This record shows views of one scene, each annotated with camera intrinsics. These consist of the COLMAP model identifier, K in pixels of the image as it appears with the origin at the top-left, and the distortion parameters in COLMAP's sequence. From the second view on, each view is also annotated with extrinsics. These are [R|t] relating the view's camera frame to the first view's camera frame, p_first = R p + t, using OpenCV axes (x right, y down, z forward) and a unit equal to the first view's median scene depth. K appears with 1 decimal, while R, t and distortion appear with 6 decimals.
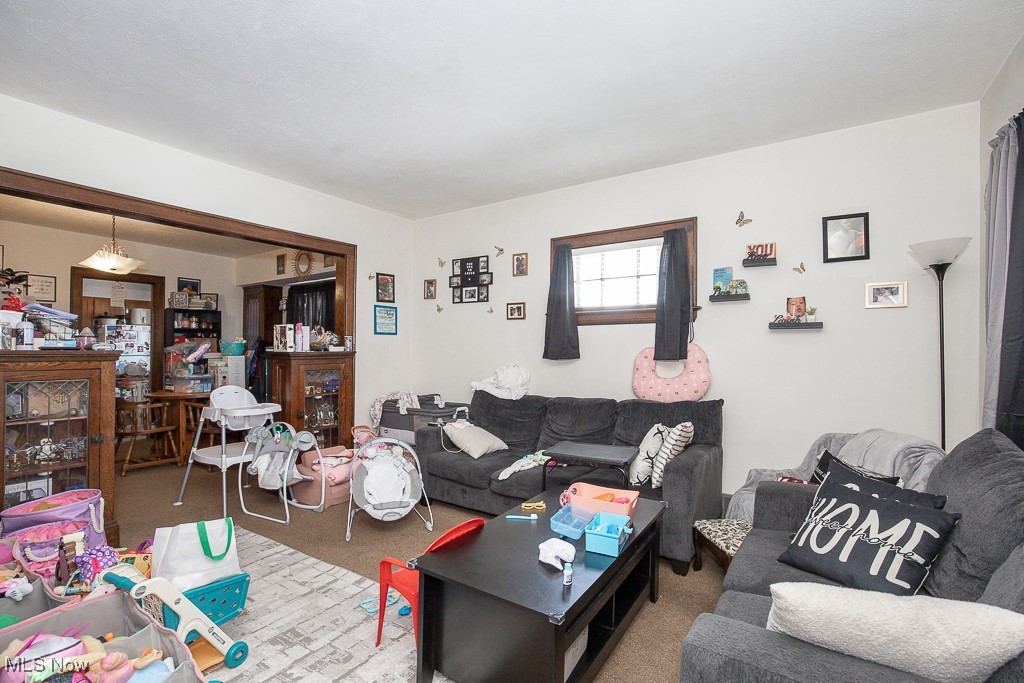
lens RADIAL K [[469.0, 0, 512.0], [0, 469.0, 341.5], [0, 0, 1]] dist [0.000589, 0.000165]
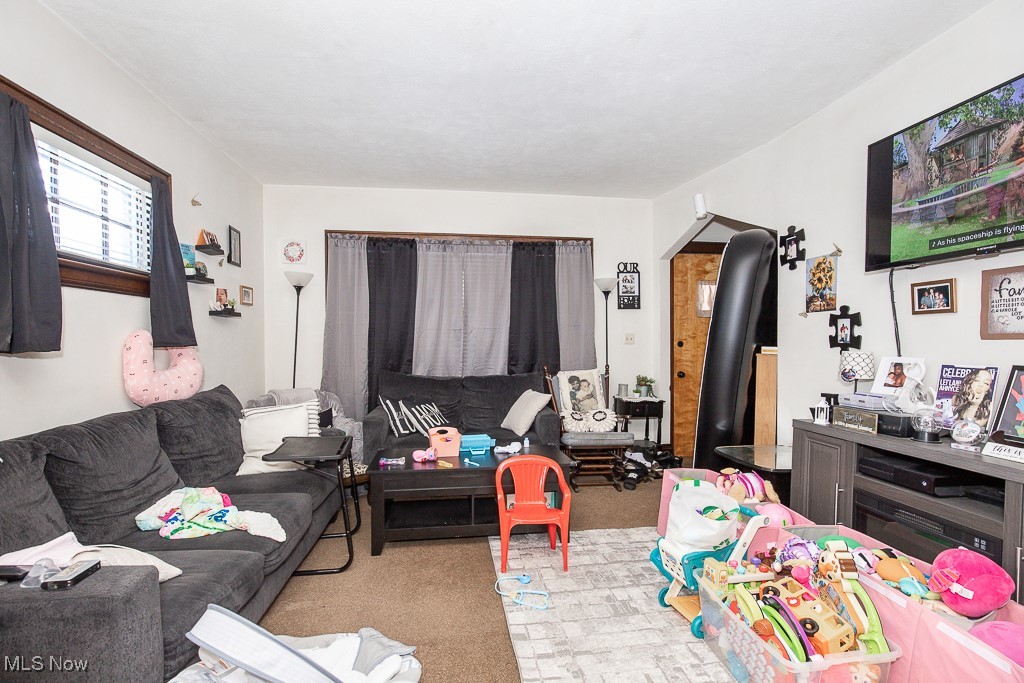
lens RADIAL K [[479.9, 0, 513.8], [0, 479.9, 353.9], [0, 0, 1]] dist [0.000429, 0.000008]
pose [[-0.657670, -0.023283, 0.752946, -0.647004], [-0.009591, 0.999700, 0.022536, 0.025012], [-0.753245, 0.007600, -0.657696, 1.097945]]
